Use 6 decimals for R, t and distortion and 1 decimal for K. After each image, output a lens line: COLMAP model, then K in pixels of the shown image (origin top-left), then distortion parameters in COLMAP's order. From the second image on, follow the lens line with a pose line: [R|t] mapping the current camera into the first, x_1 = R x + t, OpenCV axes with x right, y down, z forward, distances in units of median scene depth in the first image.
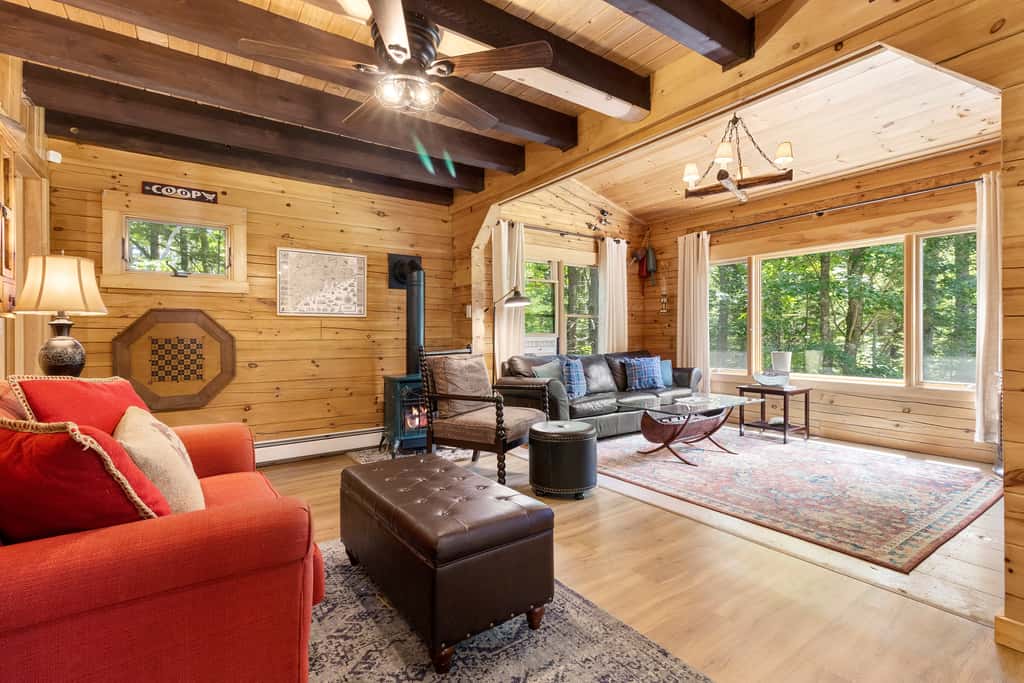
lens RADIAL K [[475.0, 0, 512.7], [0, 475.0, 340.8], [0, 0, 1]] dist [0.001816, 0.000213]
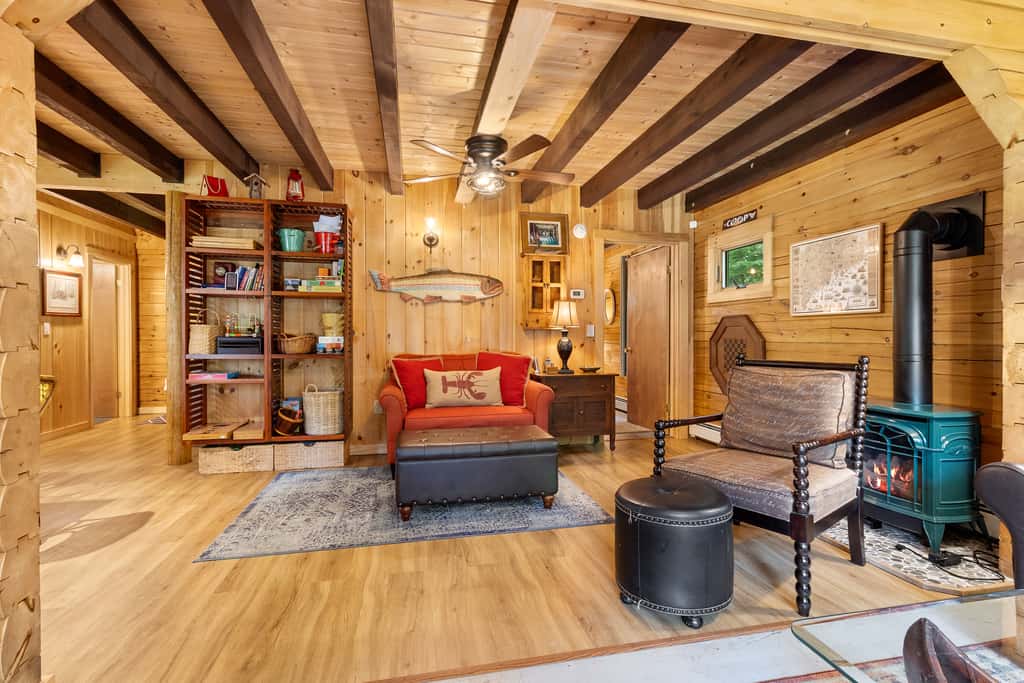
lens RADIAL K [[475.0, 0, 512.3], [0, 475.0, 343.3], [0, 0, 1]] dist [0.001816, 0.000213]
pose [[-0.392113, 0.020268, -0.919694, 0.526346], [-0.008827, 0.999628, 0.025793, -0.016232], [0.919875, 0.018232, -0.391789, 0.752166]]
